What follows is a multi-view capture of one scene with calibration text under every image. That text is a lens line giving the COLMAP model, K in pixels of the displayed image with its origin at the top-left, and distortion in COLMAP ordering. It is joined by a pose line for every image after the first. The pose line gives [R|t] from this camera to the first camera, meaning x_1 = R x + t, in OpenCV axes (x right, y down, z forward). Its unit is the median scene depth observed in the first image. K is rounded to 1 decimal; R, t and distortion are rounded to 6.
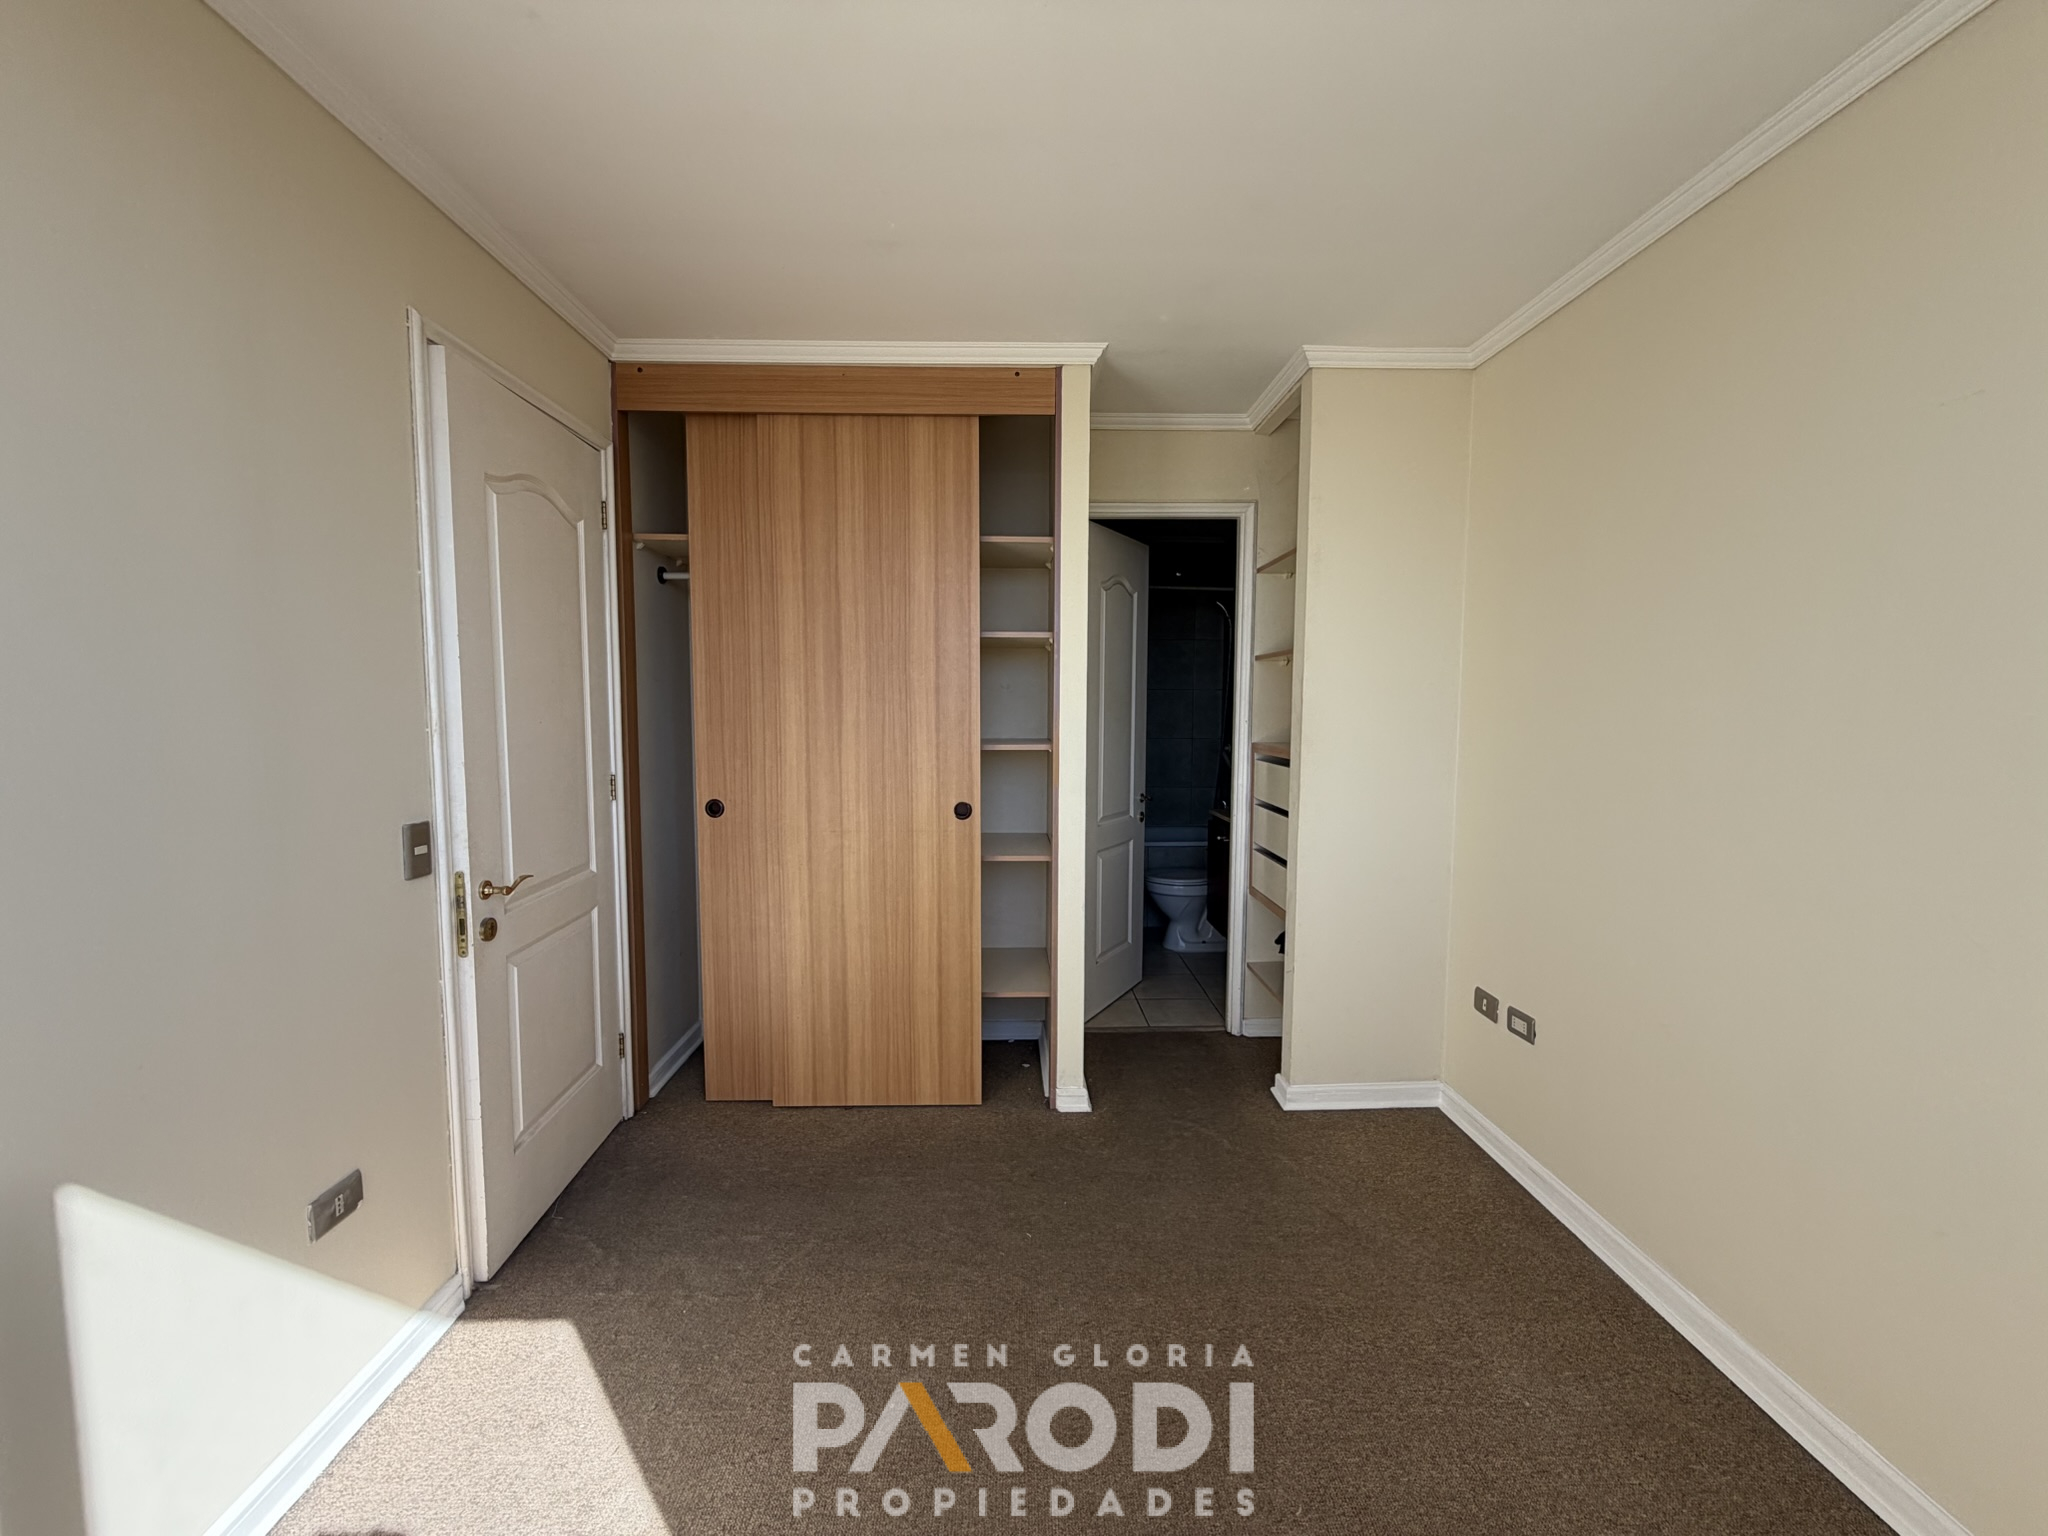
lens RADIAL K [[814.7, 0, 1019.8], [0, 814.7, 767.2], [0, 0, 1]] dist [-0.001171, 0.000500]
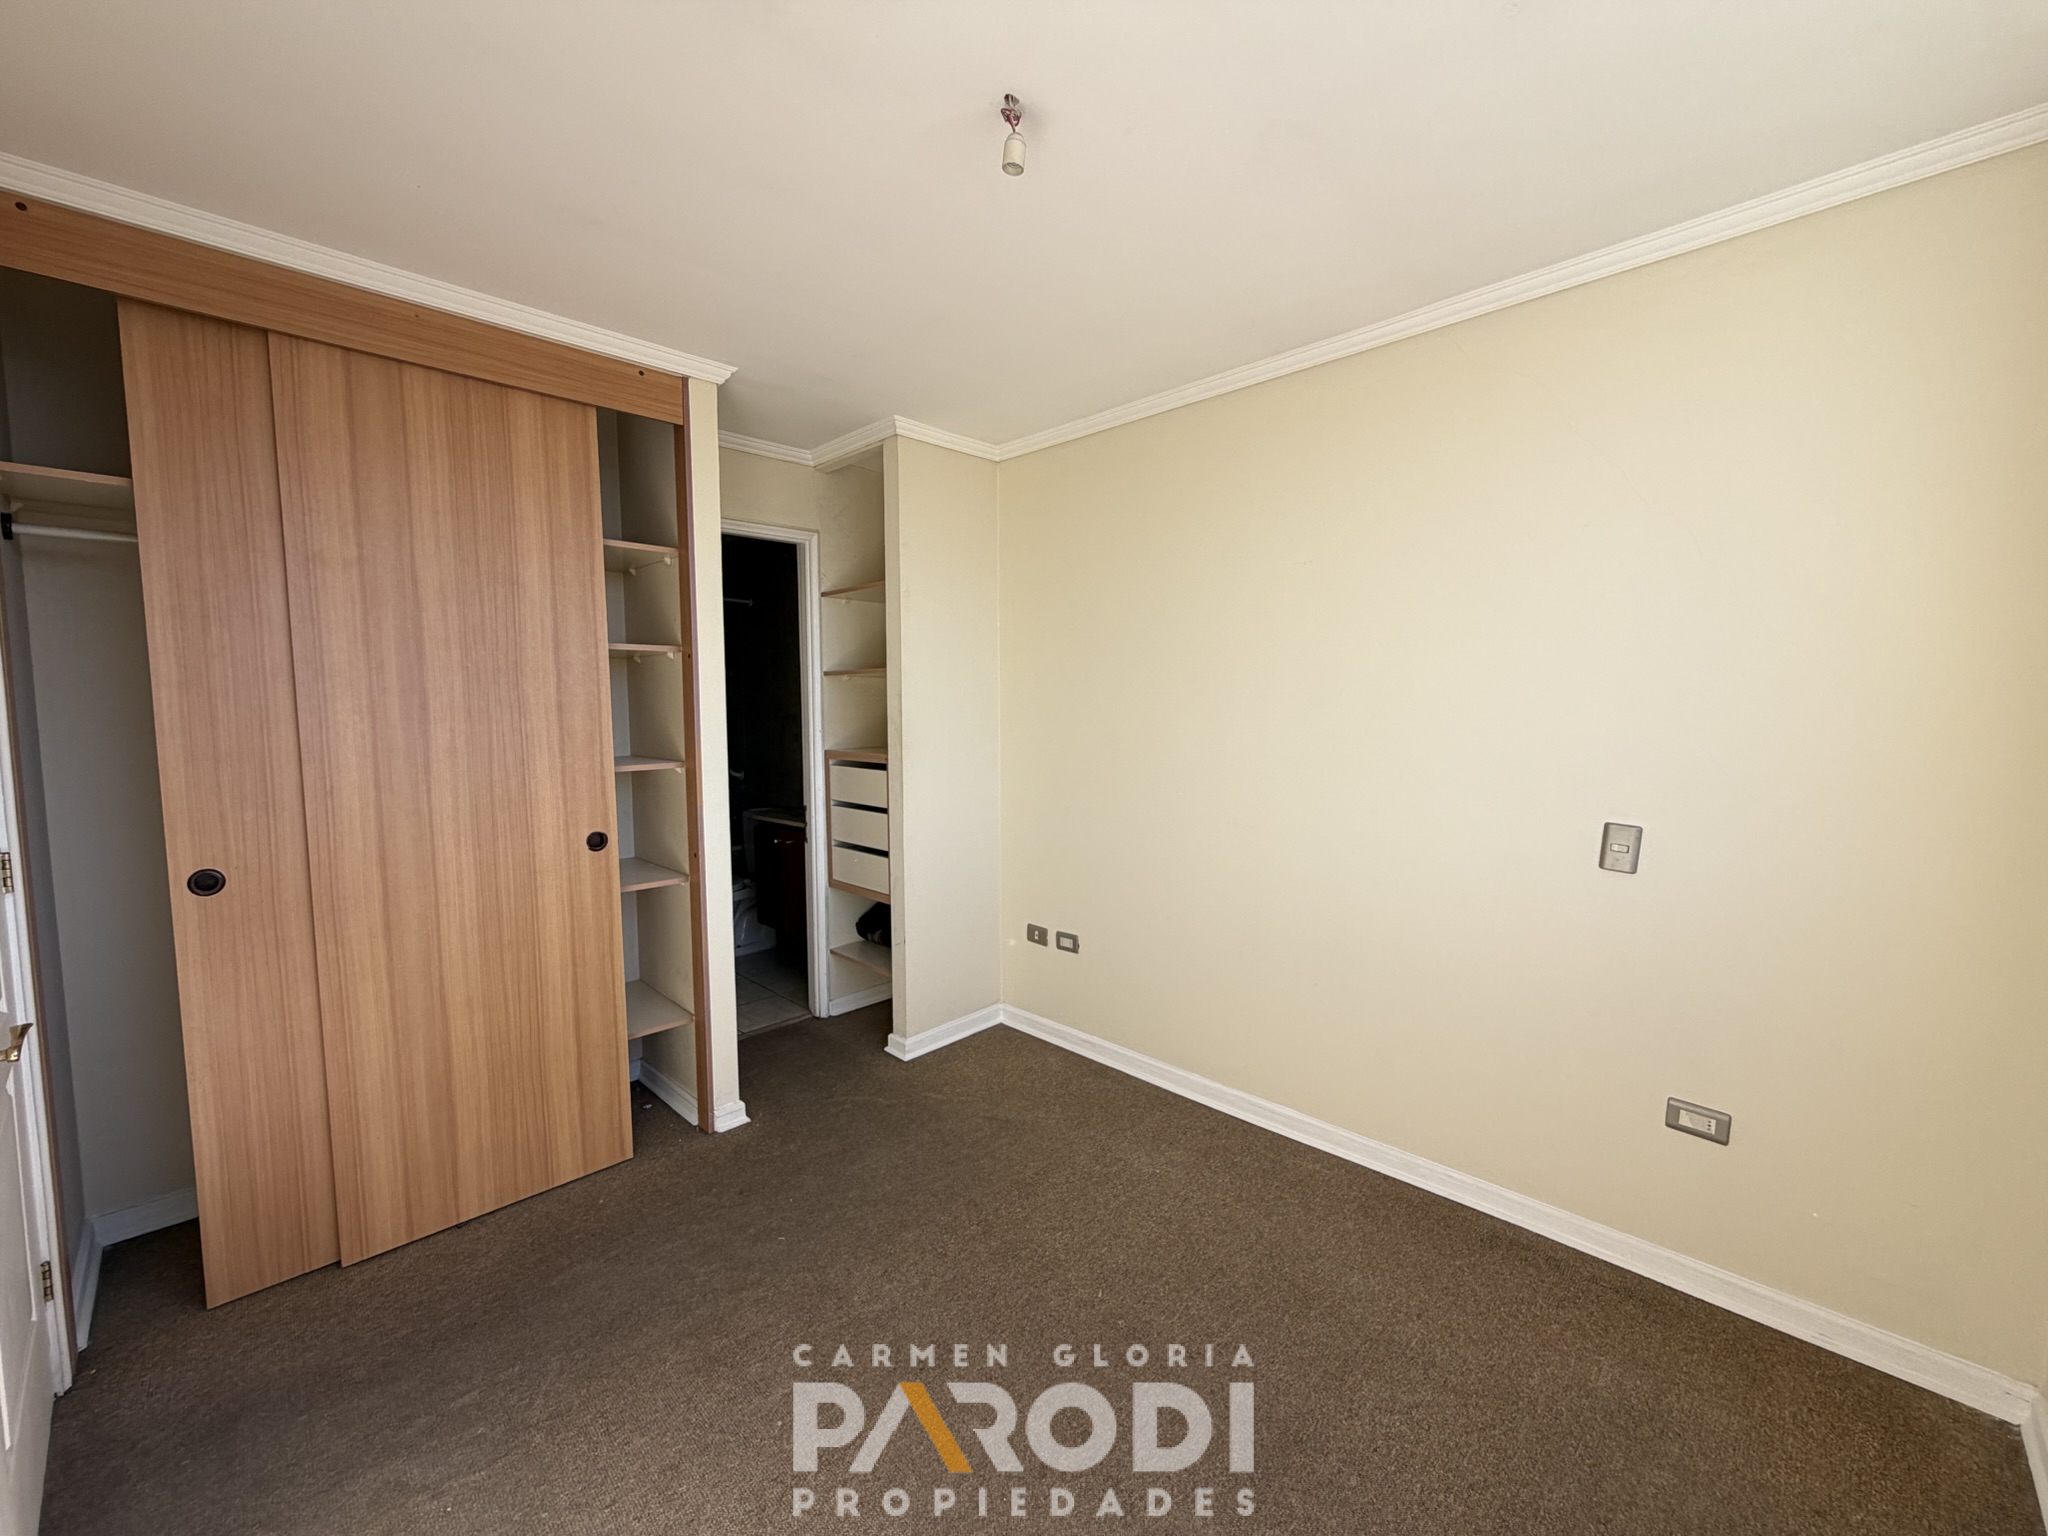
lens RADIAL K [[814.7, 0, 1019.8], [0, 814.7, 767.2], [0, 0, 1]] dist [-0.001171, 0.000500]
pose [[0.724112, -0.060909, 0.686987, -0.352676], [0.059790, 0.997886, 0.025454, -0.023999], [-0.687086, 0.022643, 0.726224, 0.022853]]
